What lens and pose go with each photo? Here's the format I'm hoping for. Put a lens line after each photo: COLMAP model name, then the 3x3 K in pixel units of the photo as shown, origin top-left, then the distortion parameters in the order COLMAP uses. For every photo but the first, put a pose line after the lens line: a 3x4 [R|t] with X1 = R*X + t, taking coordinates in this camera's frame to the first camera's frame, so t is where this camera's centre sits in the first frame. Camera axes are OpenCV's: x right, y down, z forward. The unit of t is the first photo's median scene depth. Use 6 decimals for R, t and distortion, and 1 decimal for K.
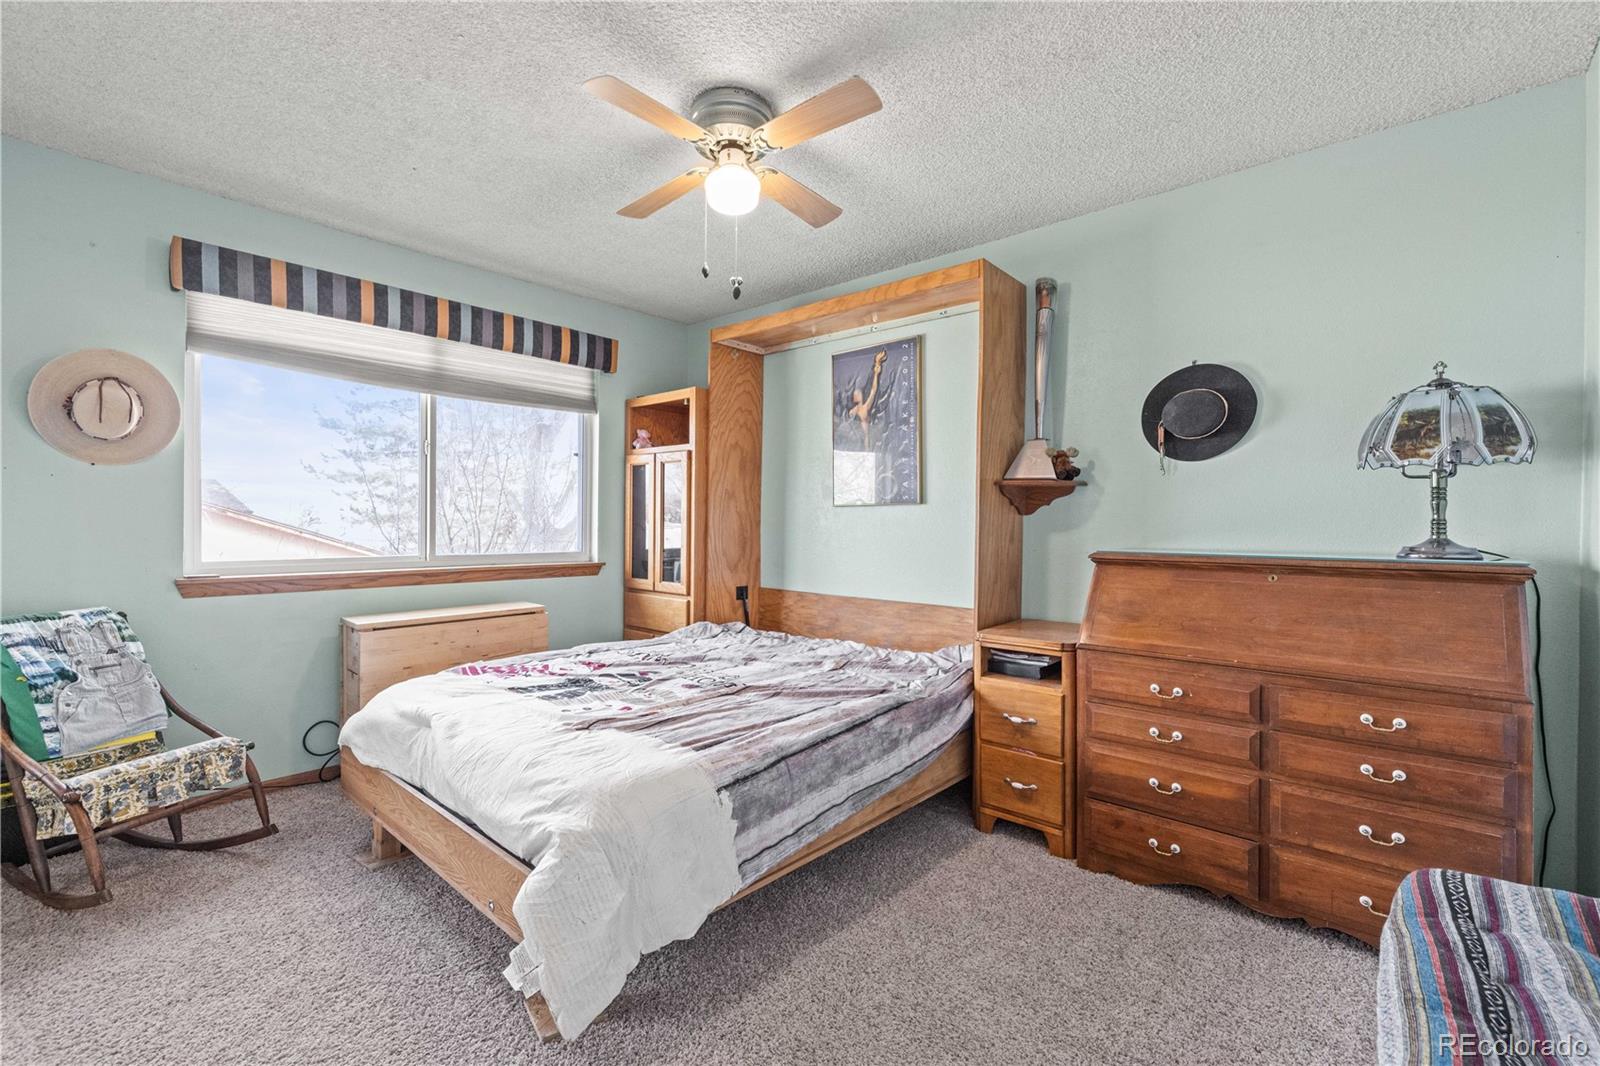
lens RADIAL K [[686.2, 0, 812.3], [0, 686.2, 515.3], [0, 0, 1]] dist [0.000657, 0.000222]
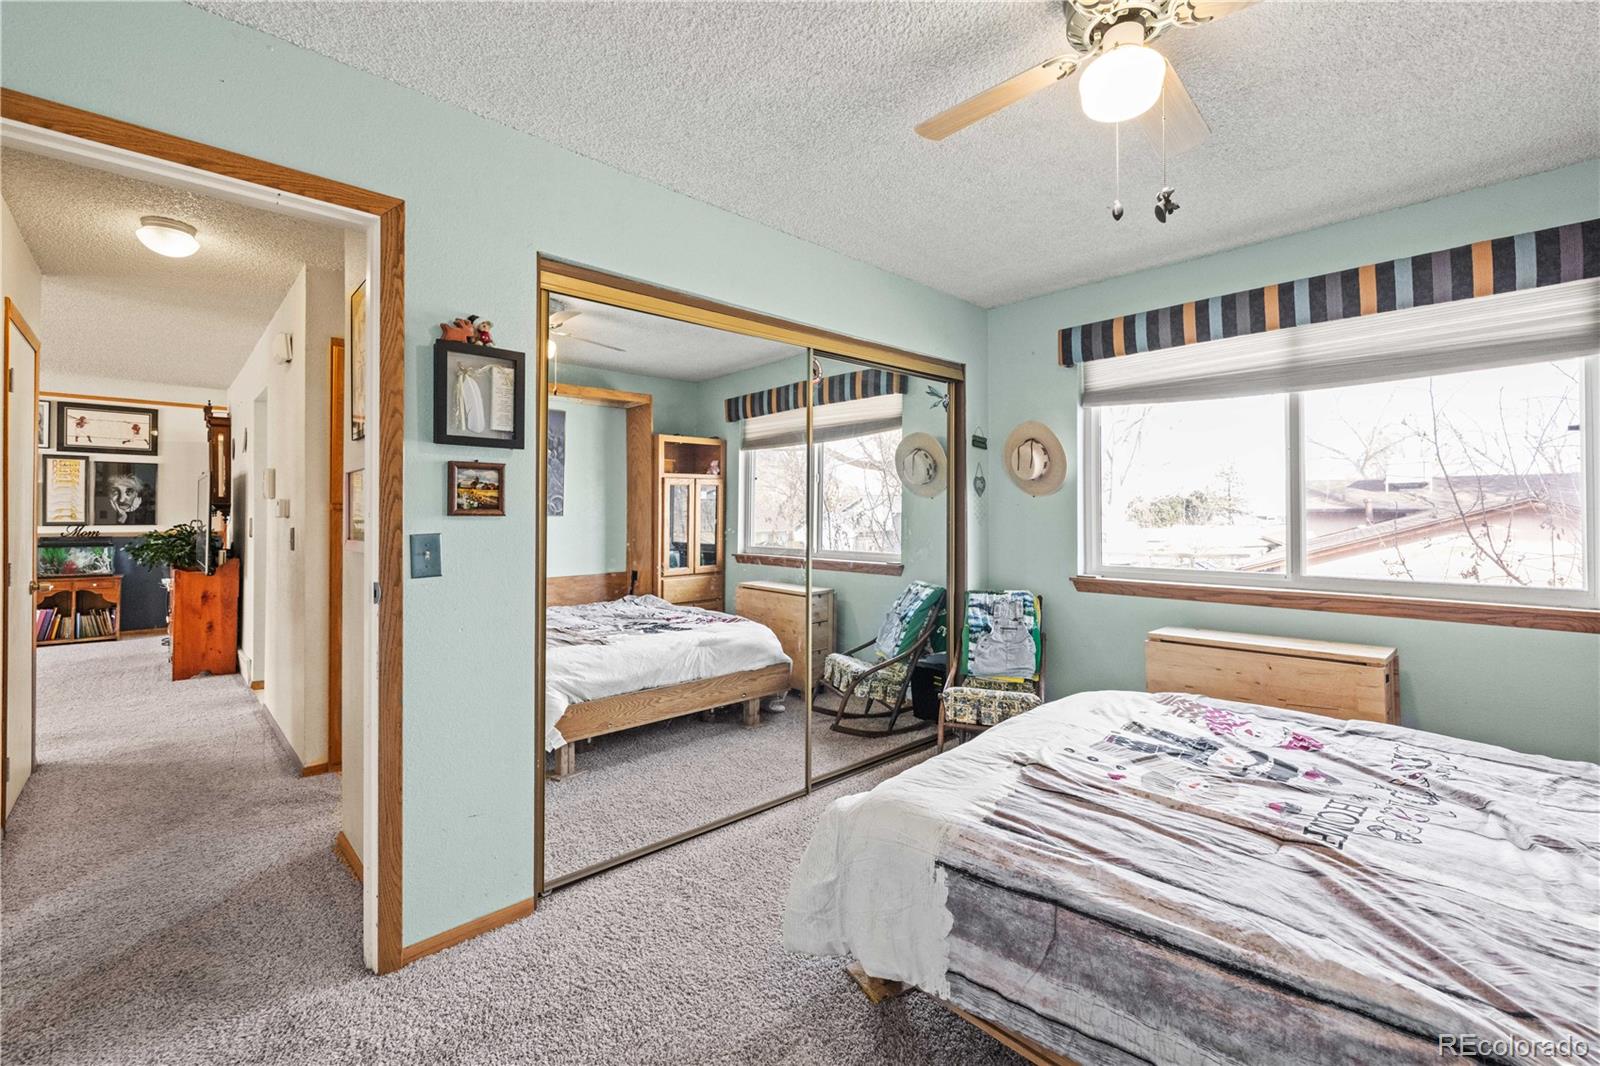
lens RADIAL K [[686.2, 0, 812.3], [0, 686.2, 515.3], [0, 0, 1]] dist [0.000657, 0.000222]
pose [[-0.085334, -0.012205, -0.996278, 0.609577], [0.009913, 0.999865, -0.013098, -0.022096], [0.996303, -0.010994, -0.085202, 0.756197]]
